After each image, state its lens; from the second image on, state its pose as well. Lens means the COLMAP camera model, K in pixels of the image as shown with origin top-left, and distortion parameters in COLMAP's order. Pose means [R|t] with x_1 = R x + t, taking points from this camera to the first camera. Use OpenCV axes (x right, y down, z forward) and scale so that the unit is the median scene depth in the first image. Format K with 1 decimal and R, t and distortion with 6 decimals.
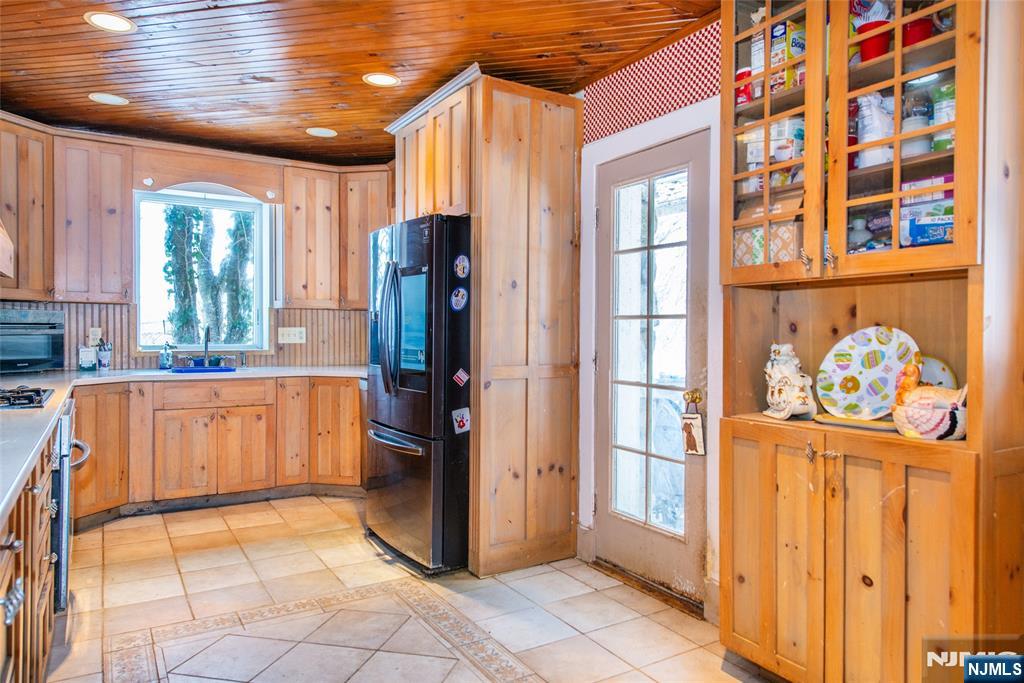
lens RADIAL K [[666.6, 0, 496.5], [0, 666.6, 339.9], [0, 0, 1]] dist [0.024930, -0.002128]
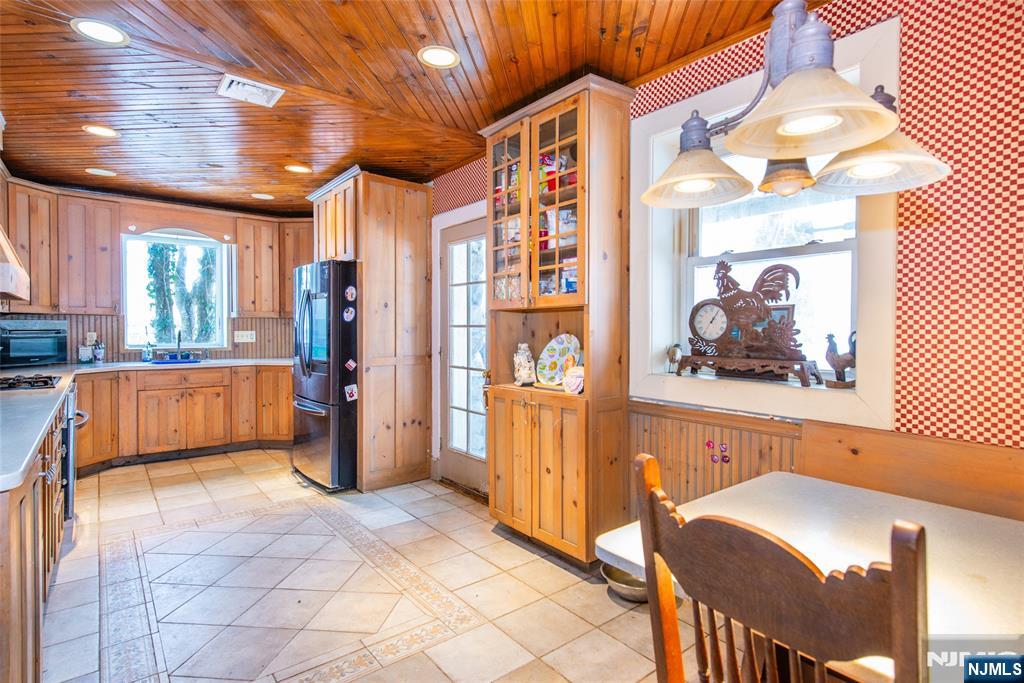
lens RADIAL K [[506.2, 0, 497.1], [0, 506.2, 337.2], [0, 0, 1]] dist [0.015578, -0.000529]
pose [[0.991184, -0.005727, 0.132370, 0.124113], [0.005302, 0.999980, 0.003558, -0.010452], [-0.132388, -0.002824, 0.991194, -0.208089]]
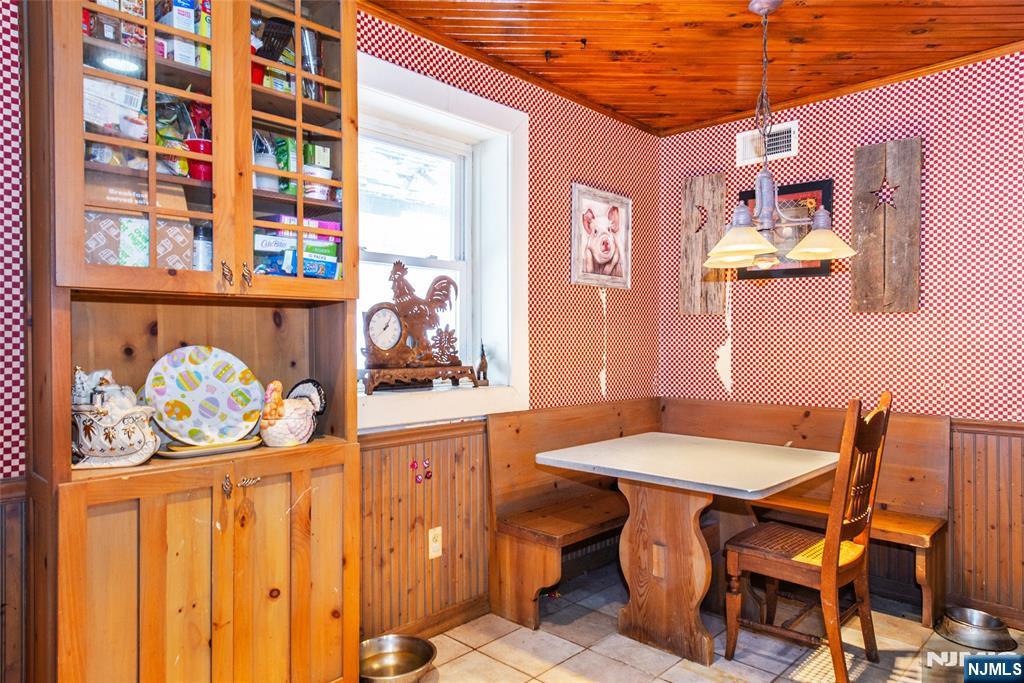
lens RADIAL K [[657.9, 0, 512.0], [0, 657.9, 341.5], [0, 0, 1]] dist [0.001140, 0.000214]
pose [[-0.272399, -0.011053, 0.962121, -0.285001], [0.009544, 0.999854, 0.014189, -0.021822], [-0.962137, 0.013047, -0.272254, 0.506994]]
